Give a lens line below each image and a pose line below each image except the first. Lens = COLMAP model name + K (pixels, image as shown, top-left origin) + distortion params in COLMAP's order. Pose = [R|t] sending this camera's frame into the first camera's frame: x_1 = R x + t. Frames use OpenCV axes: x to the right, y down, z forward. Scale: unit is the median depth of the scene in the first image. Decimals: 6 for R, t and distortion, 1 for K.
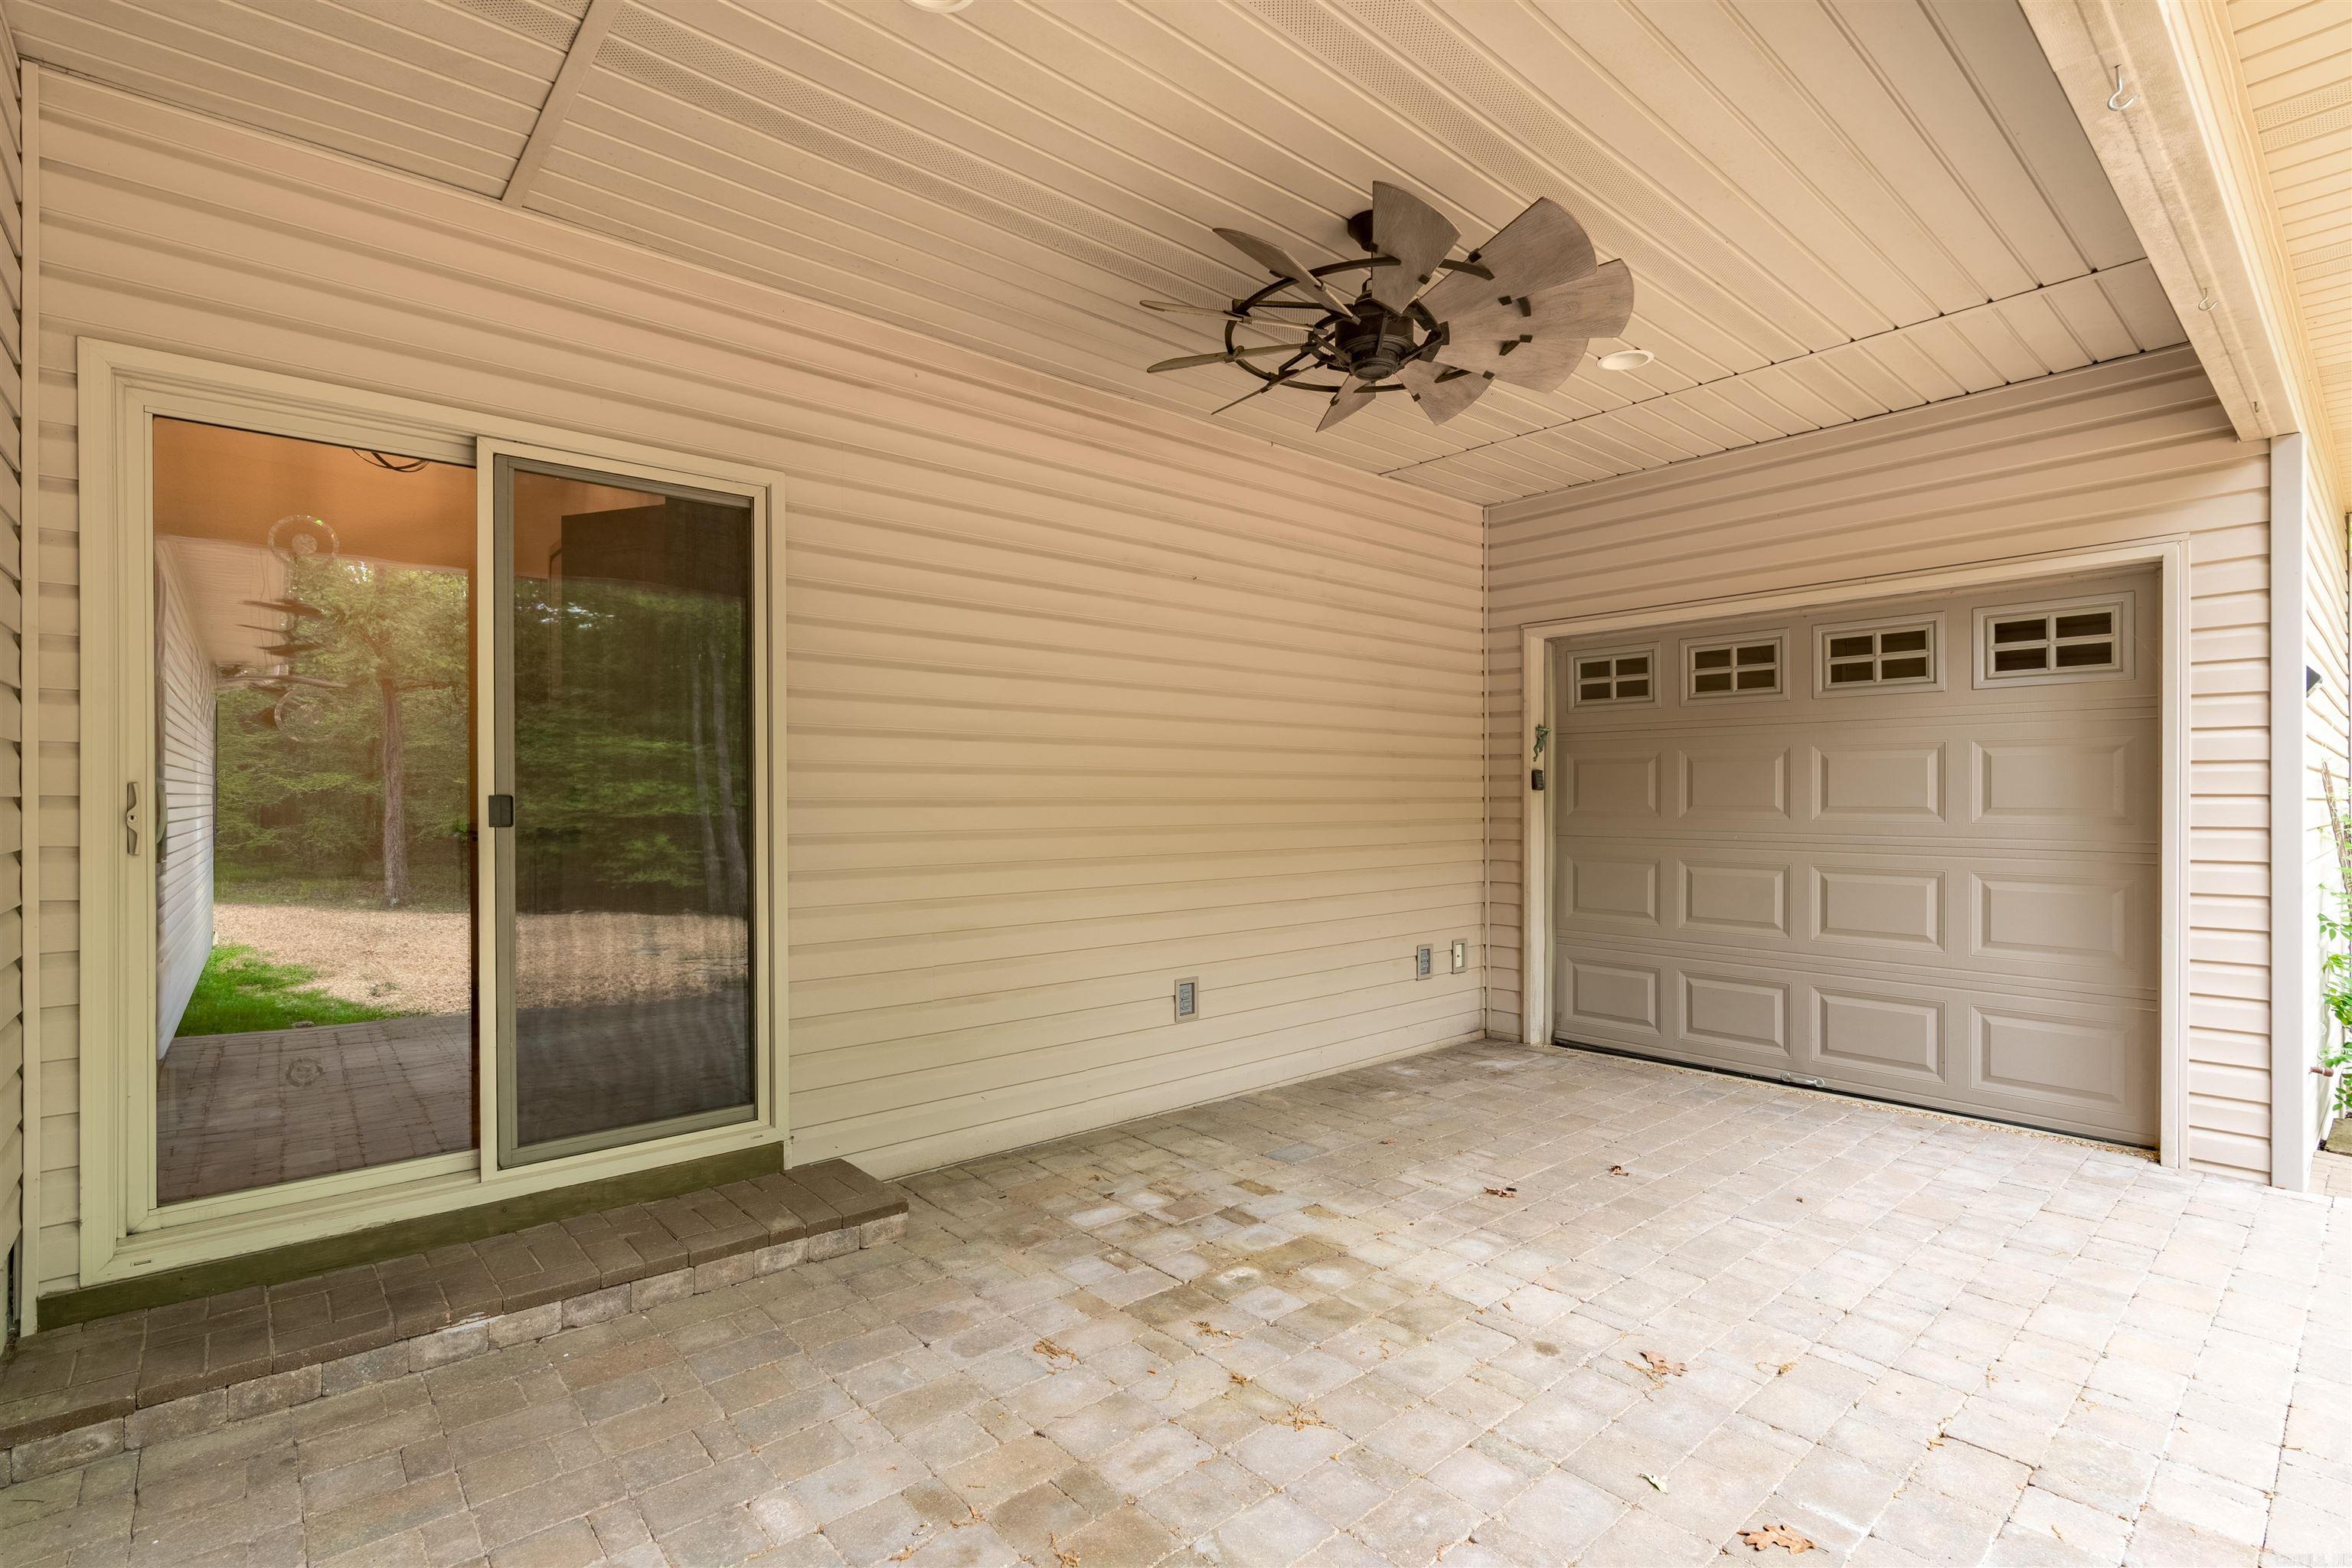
lens RADIAL K [[1084.6, 0, 1176.0], [0, 1084.6, 784.0], [0, 0, 1]] dist [-0.000403, -0.000061]
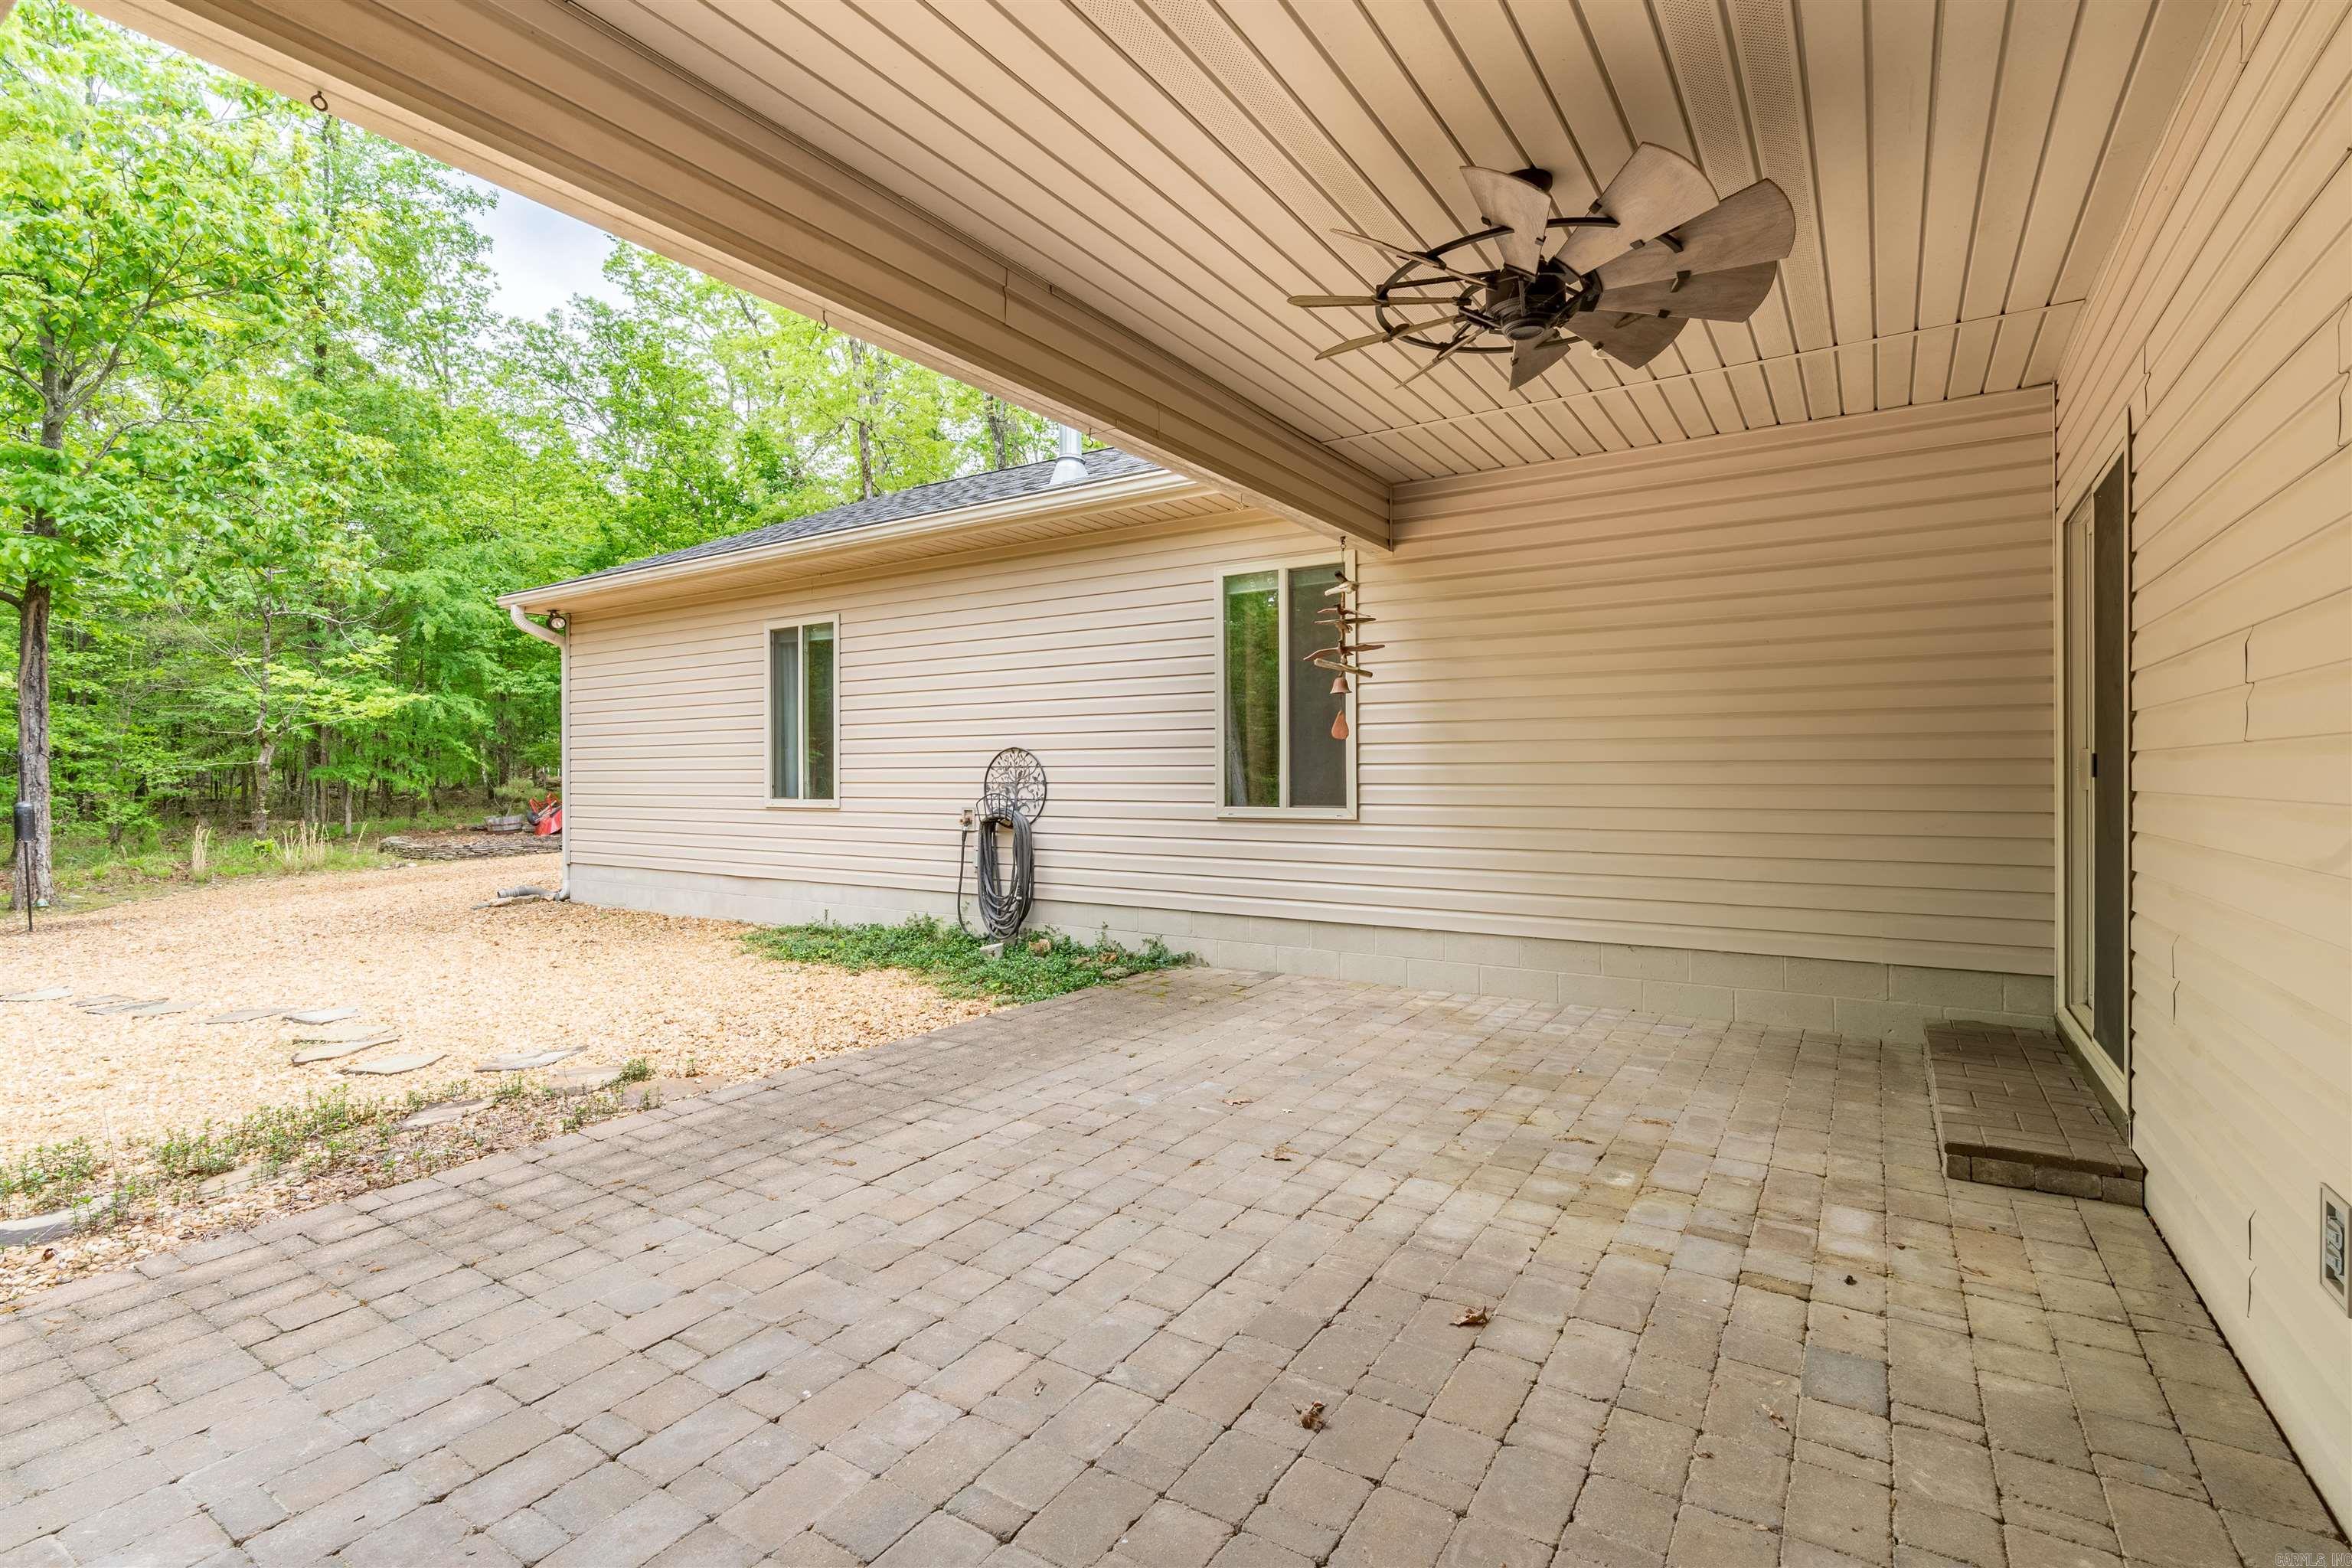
lens RADIAL K [[1072.2, 0, 1176.0], [0, 1072.2, 784.0], [0, 0, 1]] dist [0.000928, -0.000037]
pose [[-0.963630, 0.005917, -0.267175, 0.730237], [0.008279, 0.999936, -0.007715, 0.043522], [0.267112, -0.009646, -0.963617, 1.787301]]
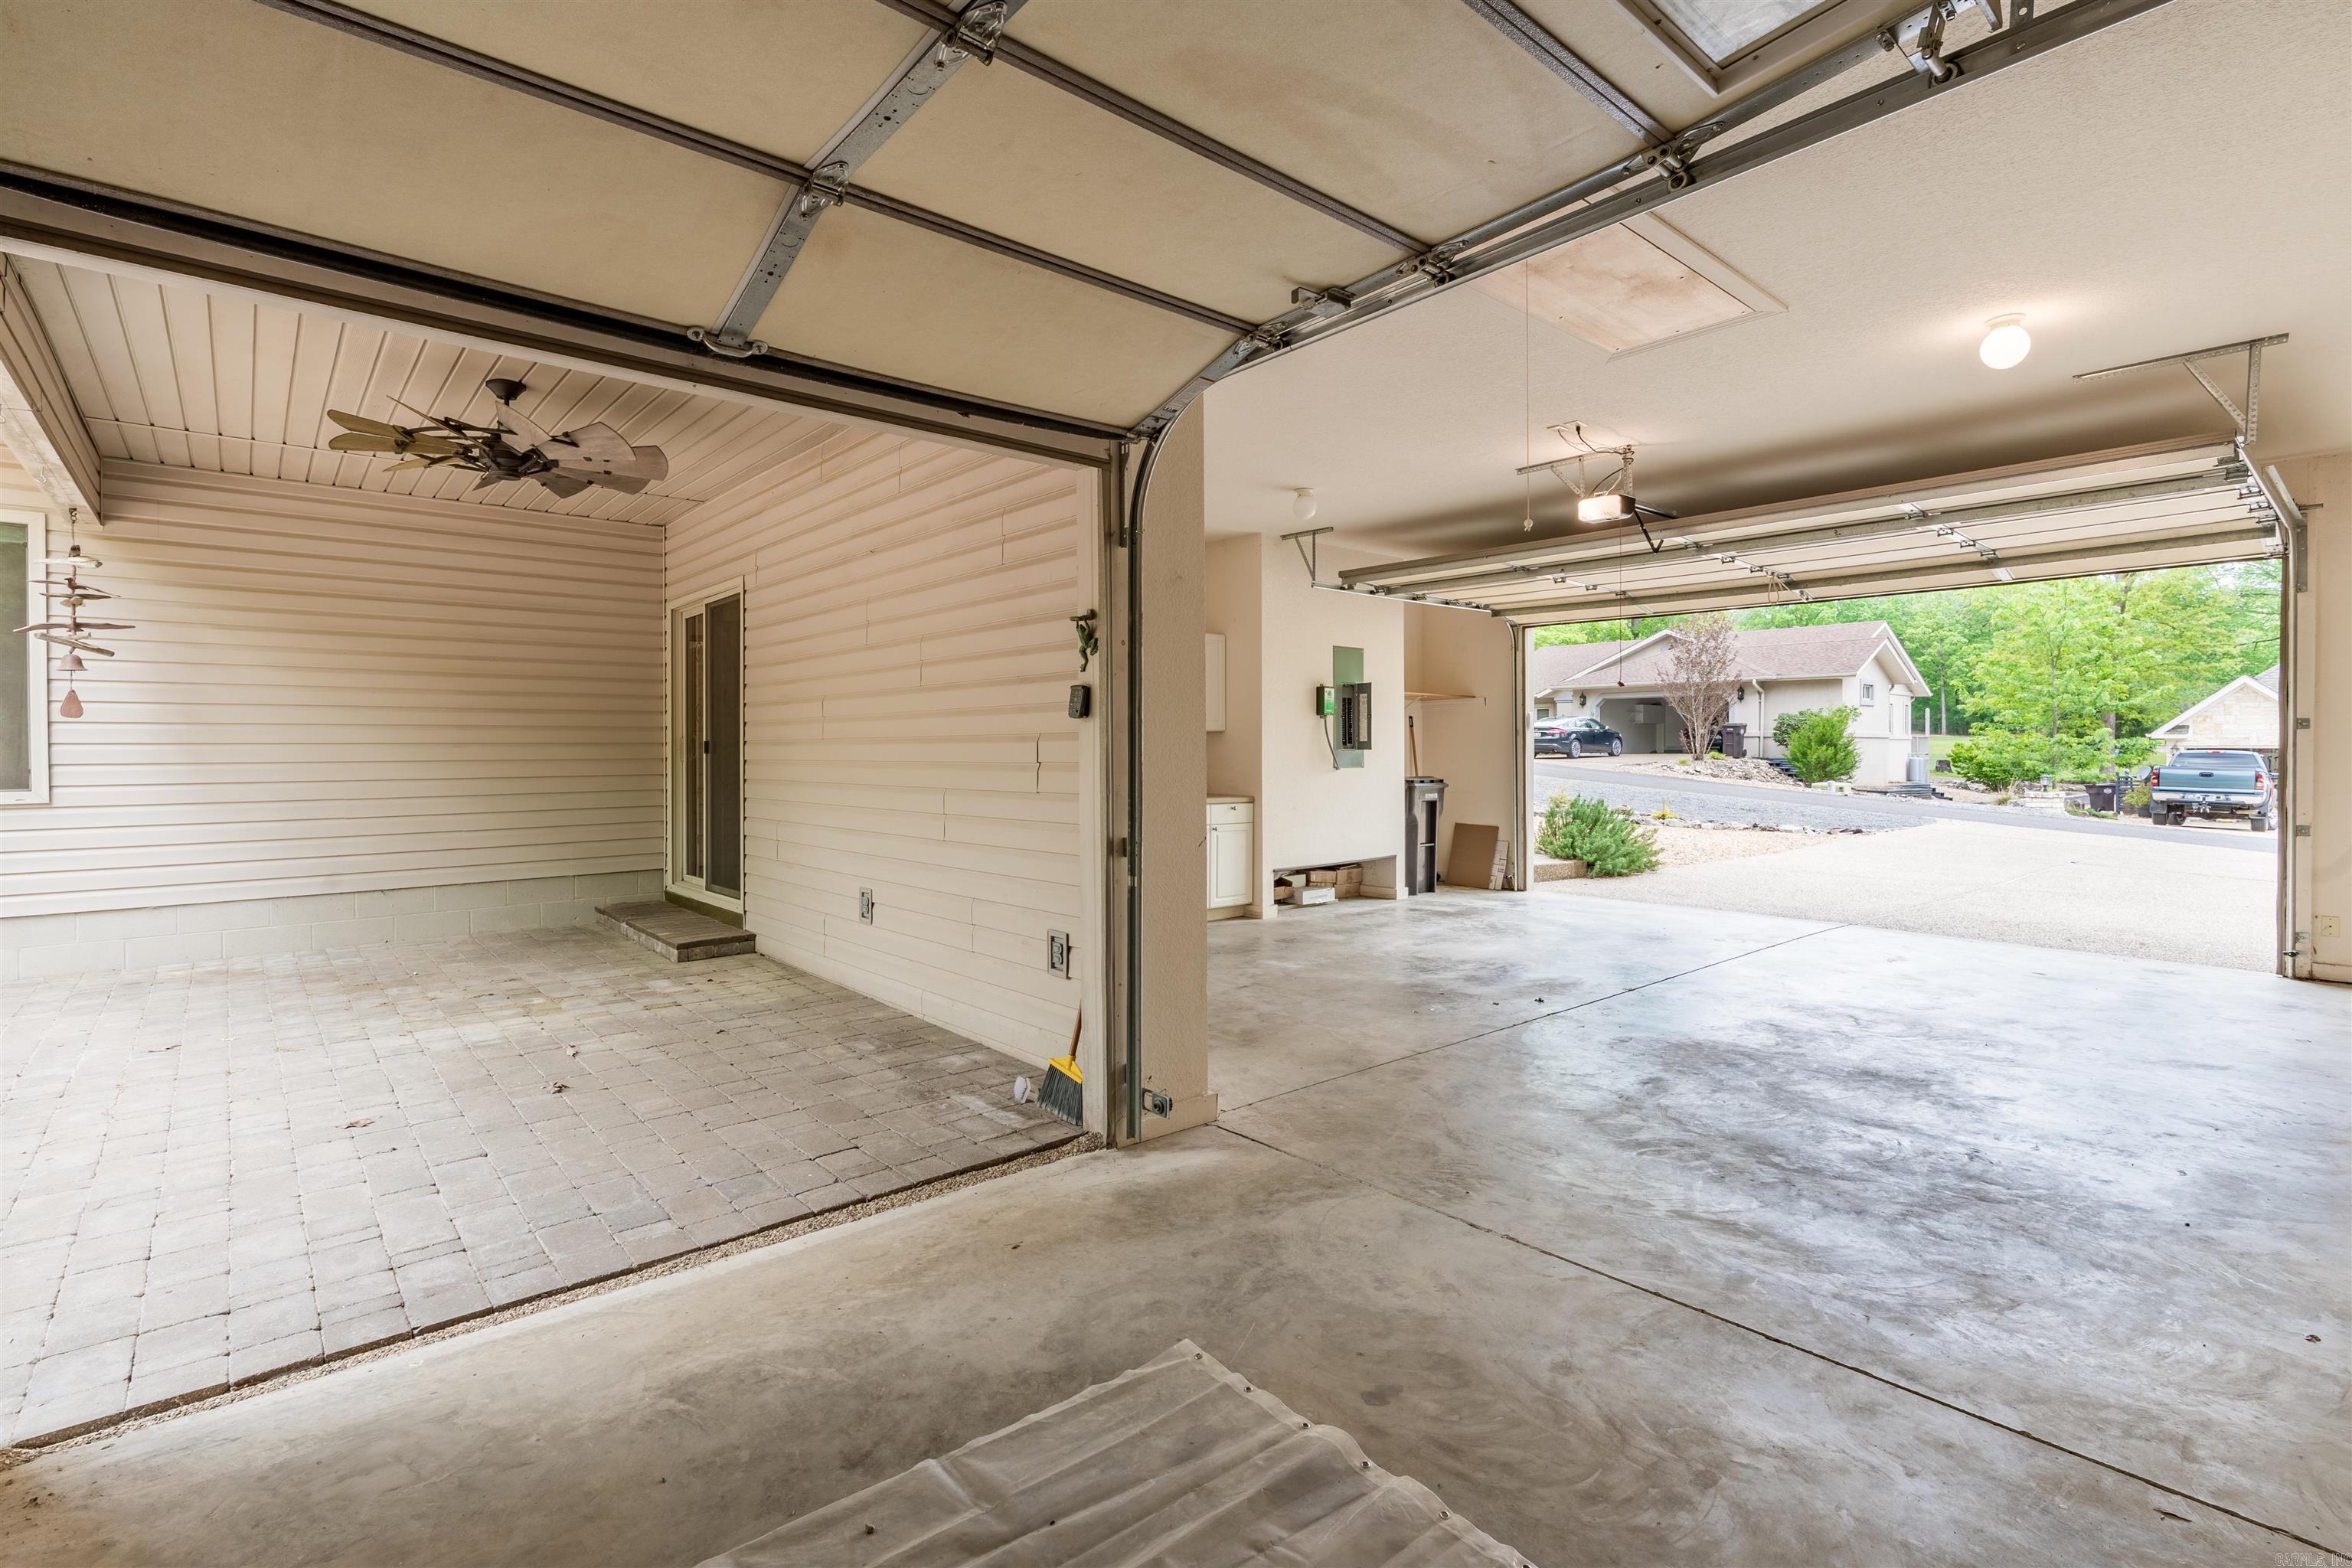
lens RADIAL K [[1088.5, 0, 1168.4], [0, 1088.5, 747.3], [0, 0, 1]] dist [-0.001247, -0.000092]
pose [[-0.007956, 0.000611, -0.999968, 1.727459], [0.021106, 0.999777, 0.000443, 0.041157], [0.999746, -0.021101, -0.007967, 1.914211]]
